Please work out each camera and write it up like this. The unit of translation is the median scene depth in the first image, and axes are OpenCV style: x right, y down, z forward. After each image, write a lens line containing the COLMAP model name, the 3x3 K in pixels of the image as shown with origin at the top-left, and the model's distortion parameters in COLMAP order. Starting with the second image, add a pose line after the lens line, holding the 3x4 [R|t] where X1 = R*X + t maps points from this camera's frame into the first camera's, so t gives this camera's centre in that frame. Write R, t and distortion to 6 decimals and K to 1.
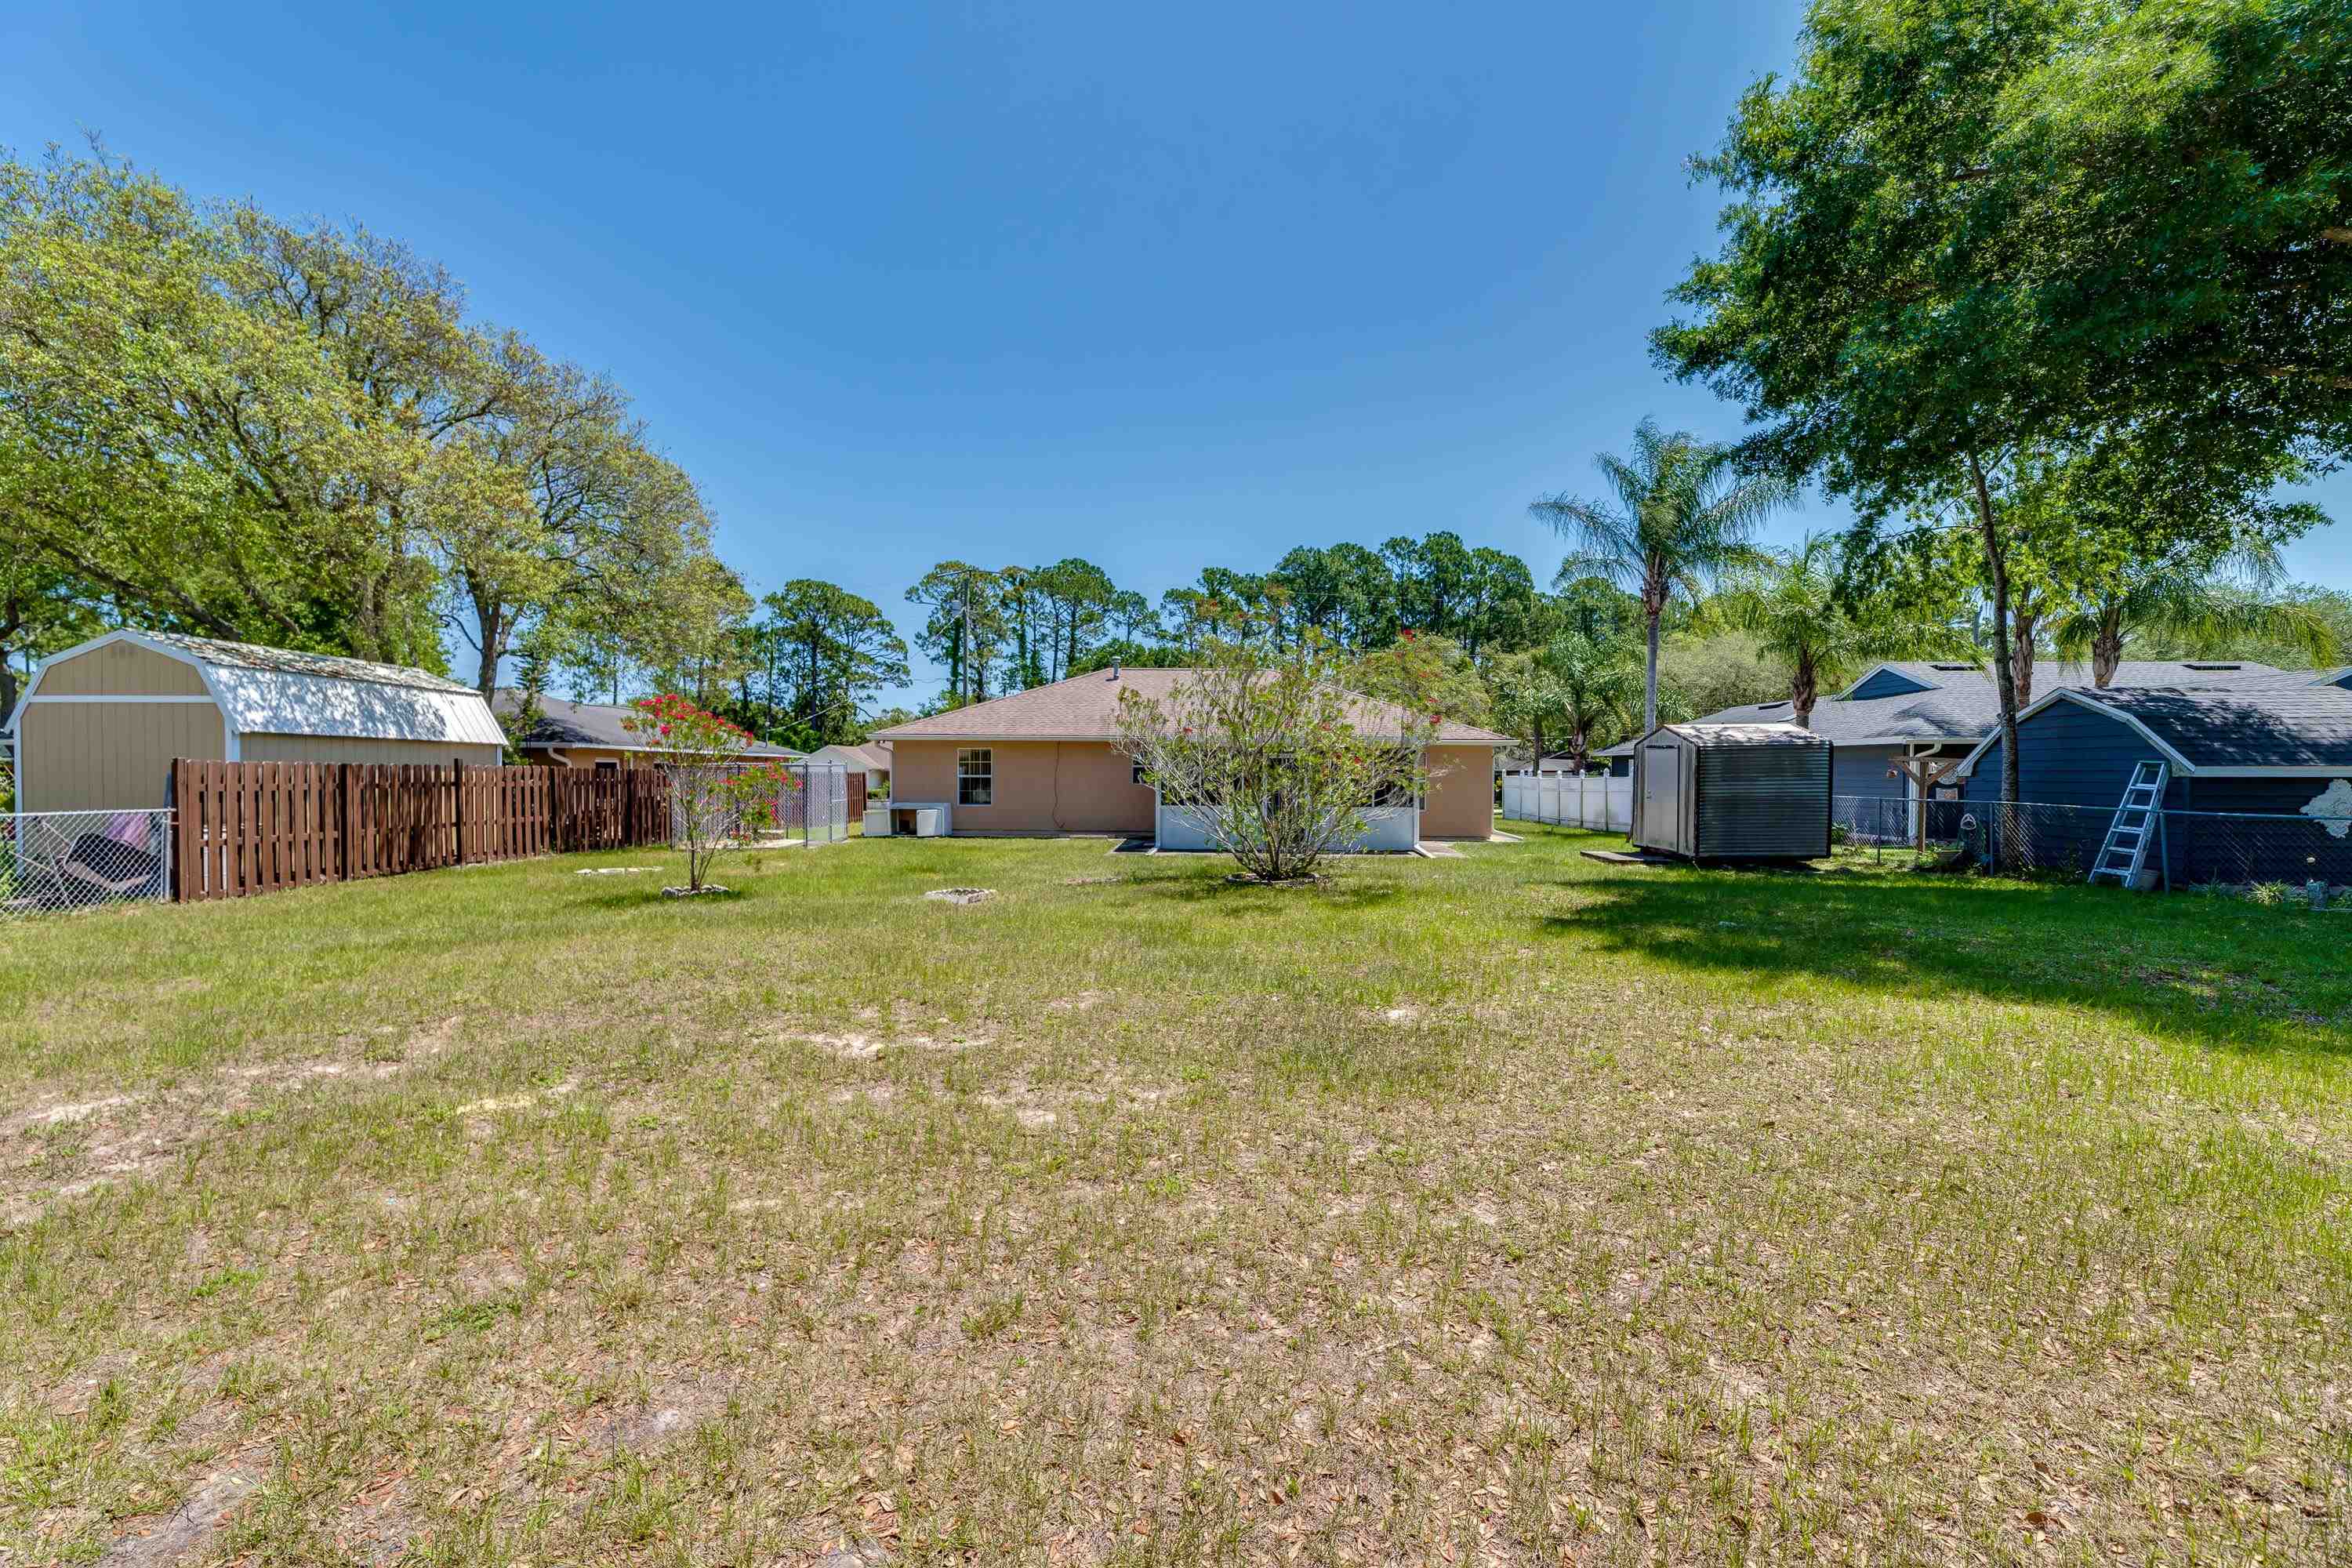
lens RADIAL K [[976.1, 0, 1167.6], [0, 976.1, 778.5], [0, 0, 1]] dist [-0.000532, -0.000214]
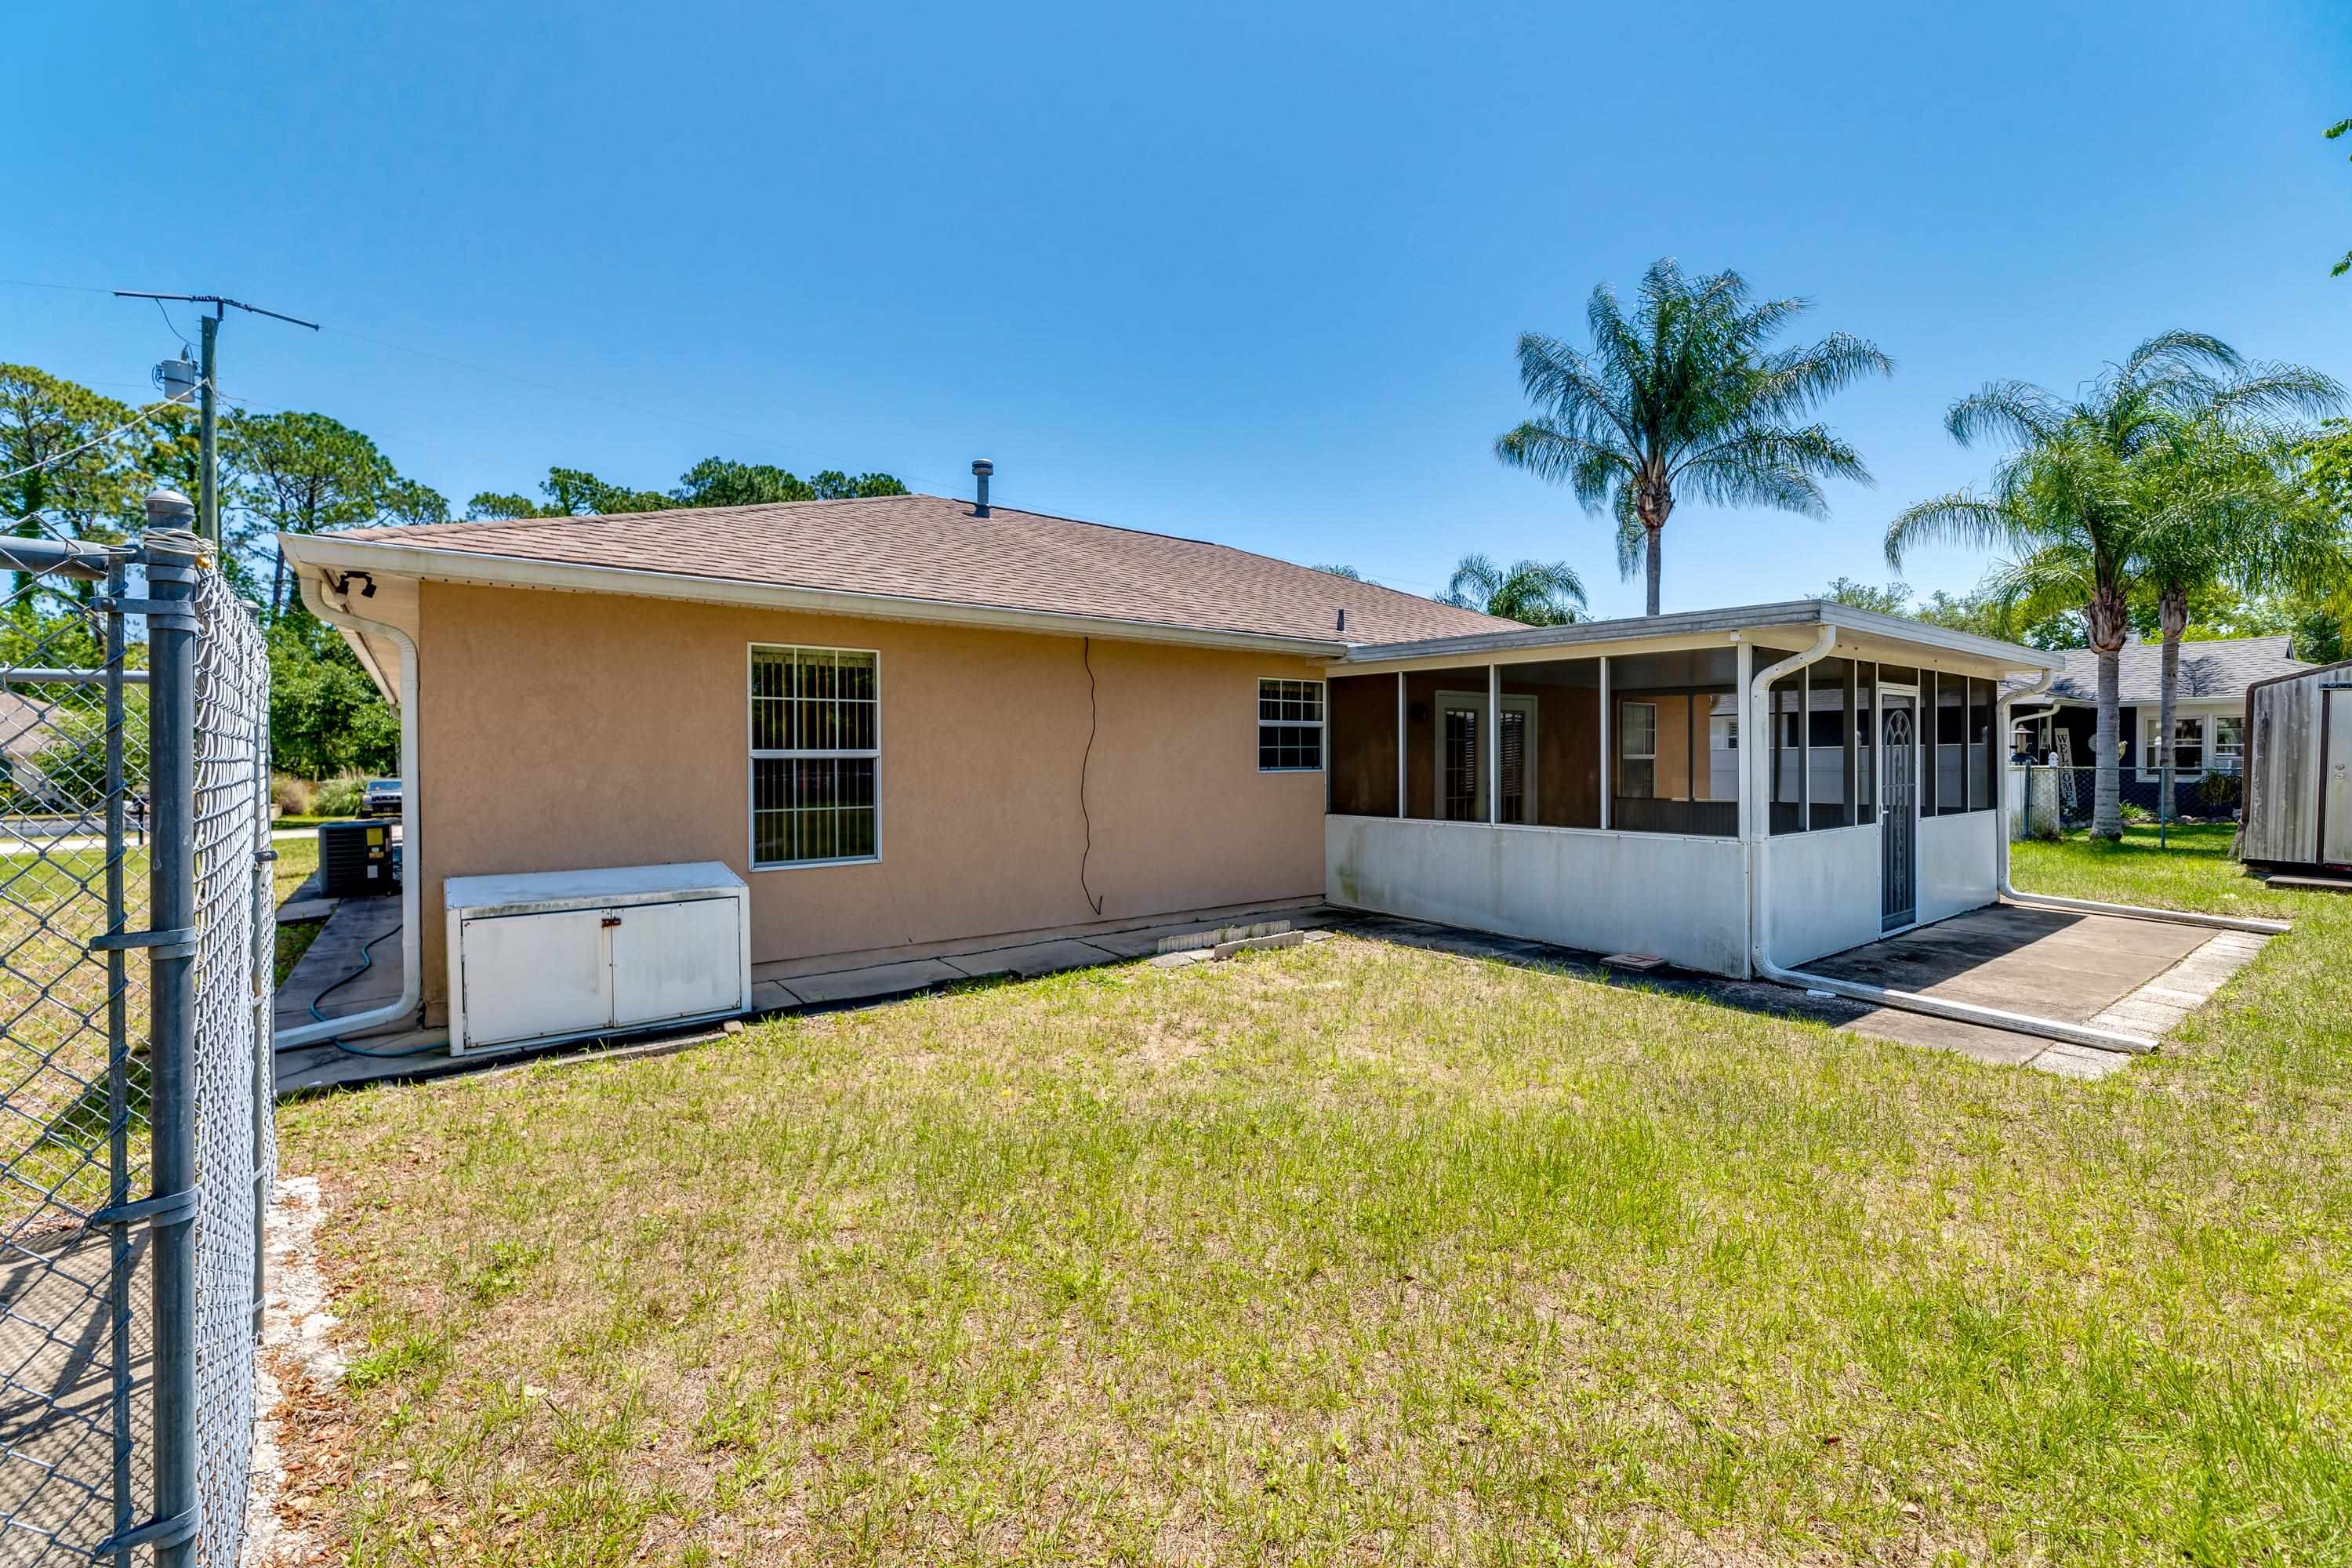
lens RADIAL K [[976.1, 0, 1160.3], [0, 976.1, 764.5], [0, 0, 1]] dist [-0.000532, -0.000214]
pose [[0.776431, -0.020021, 0.629884, -0.288595], [0.018067, 0.999792, 0.009509, -0.000111], [-0.629943, 0.003997, 0.776631, 0.744919]]
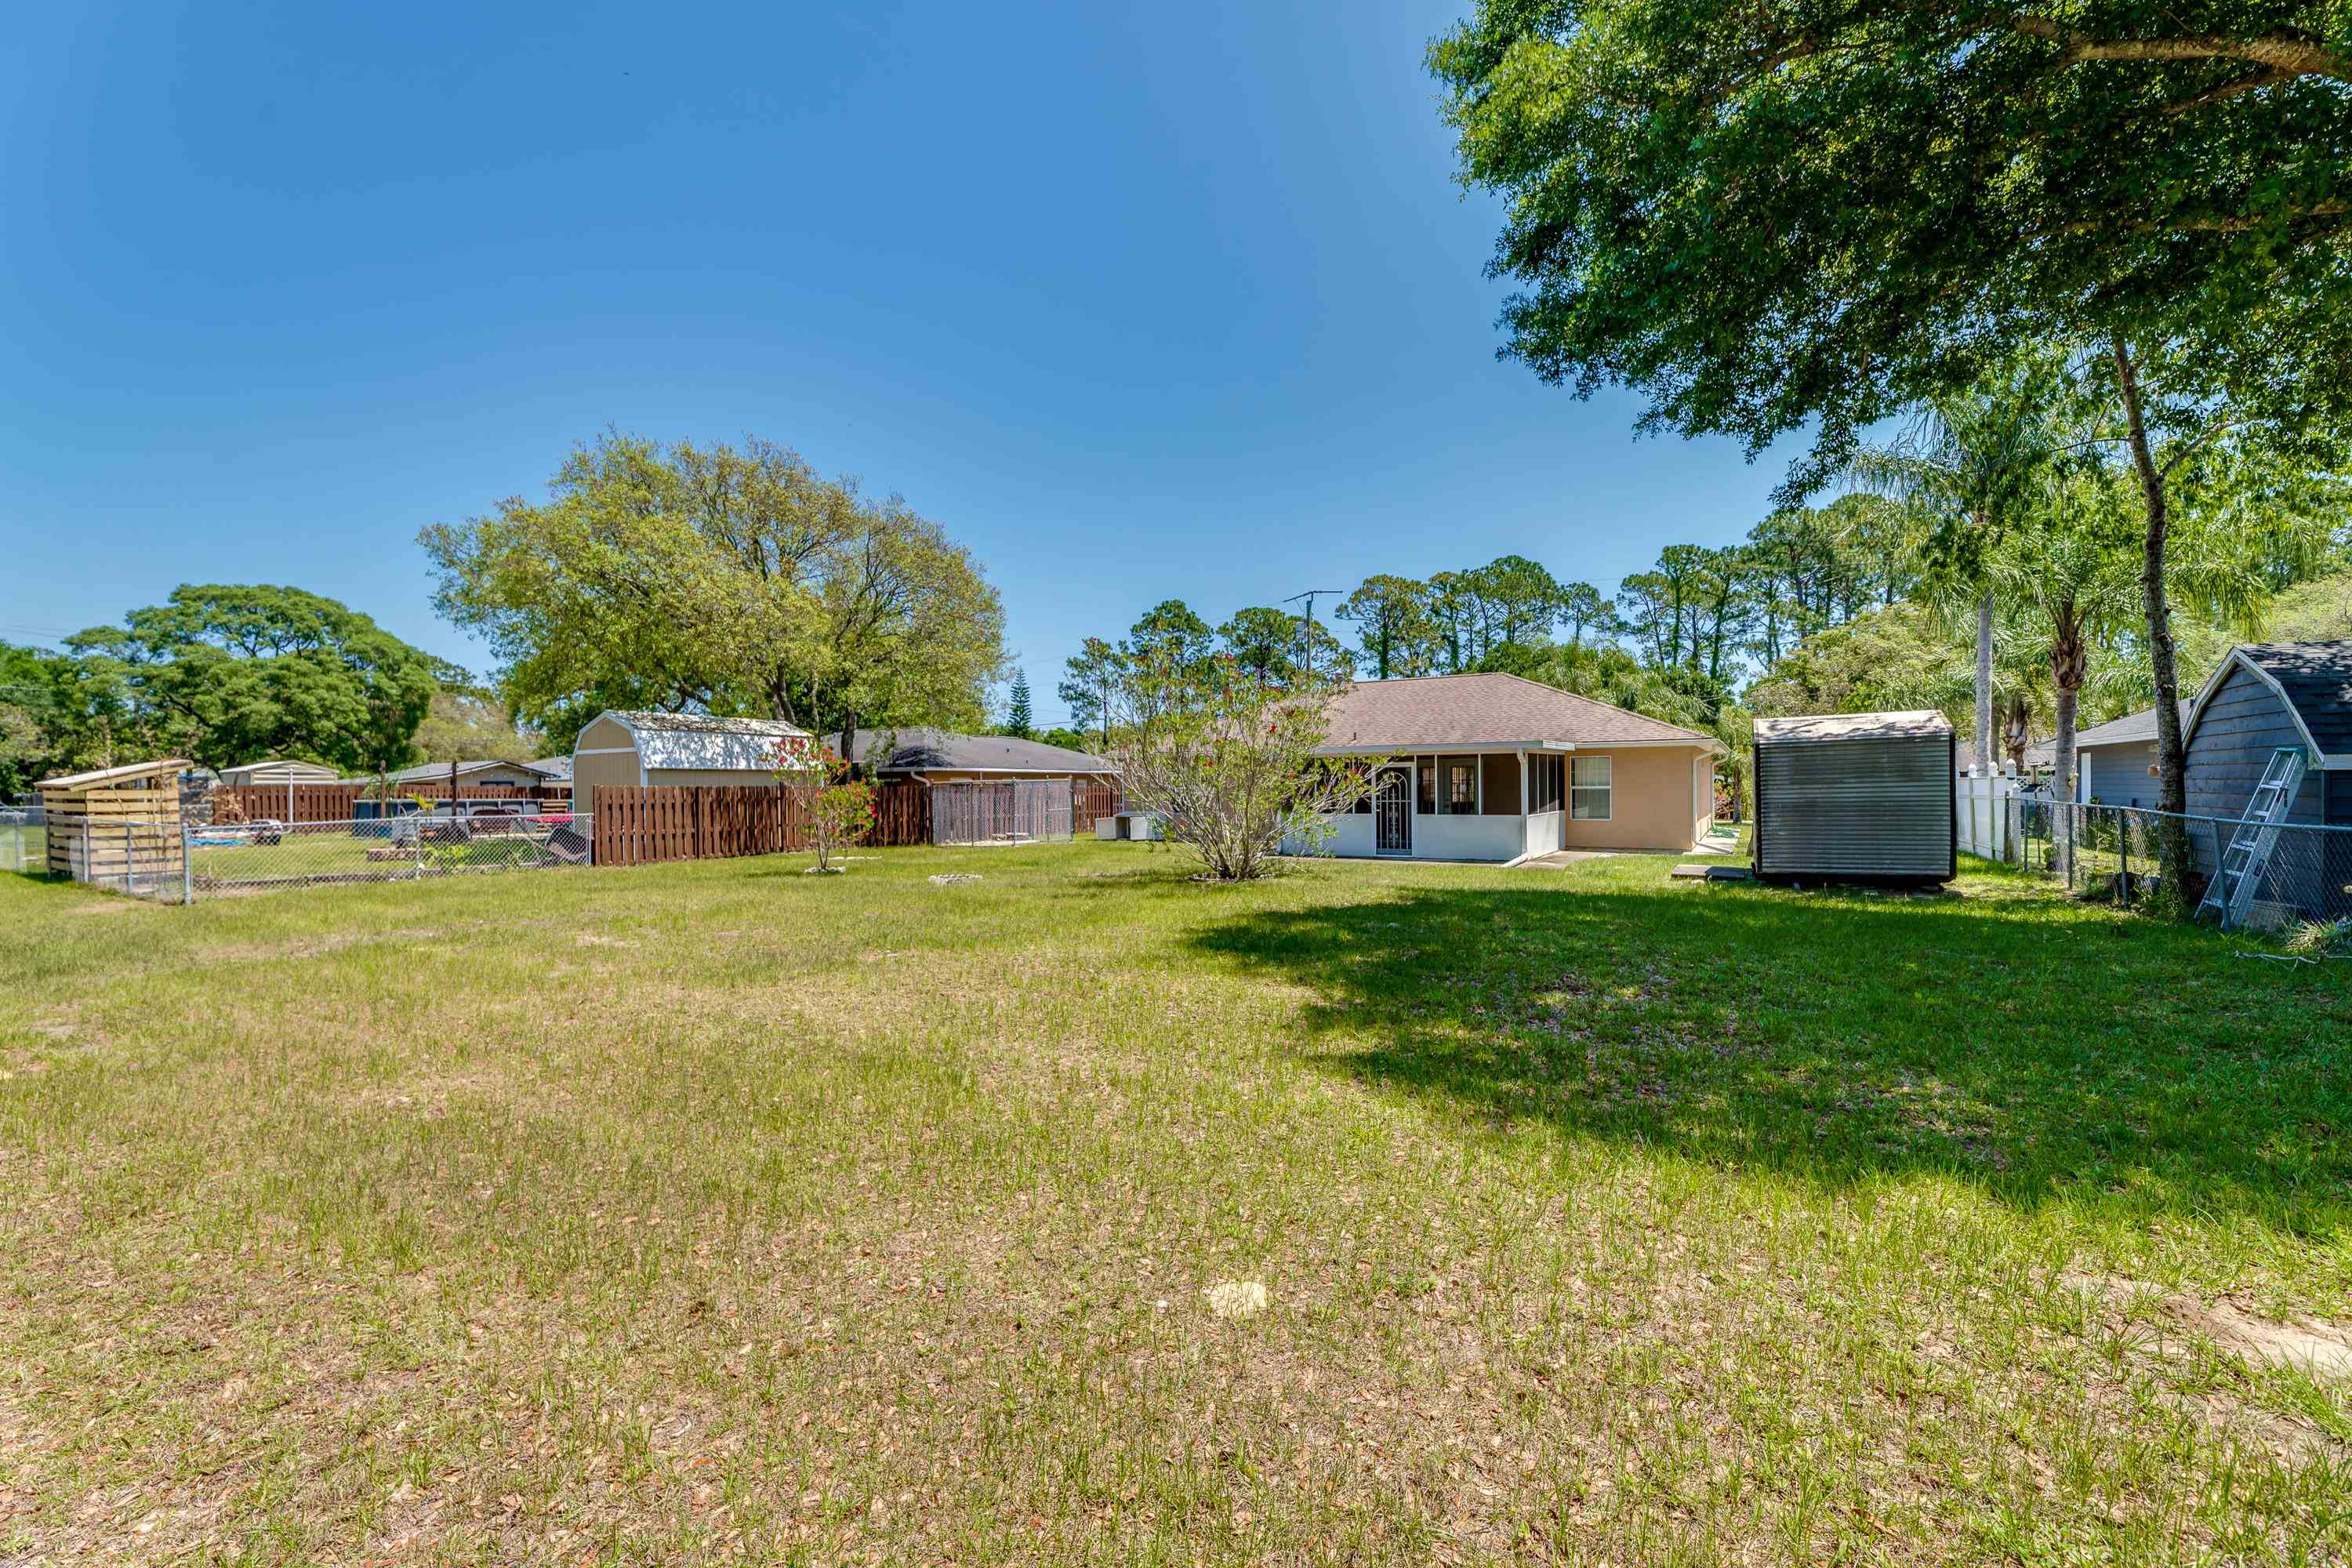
lens RADIAL K [[976.1, 0, 1155.3], [0, 976.1, 792.7], [0, 0, 1]] dist [-0.000532, -0.000214]
pose [[0.863418, -0.009961, -0.504391, 0.345832], [0.012216, 0.999925, 0.001165, 0.001644], [0.504342, -0.007168, 0.863475, -0.002326]]
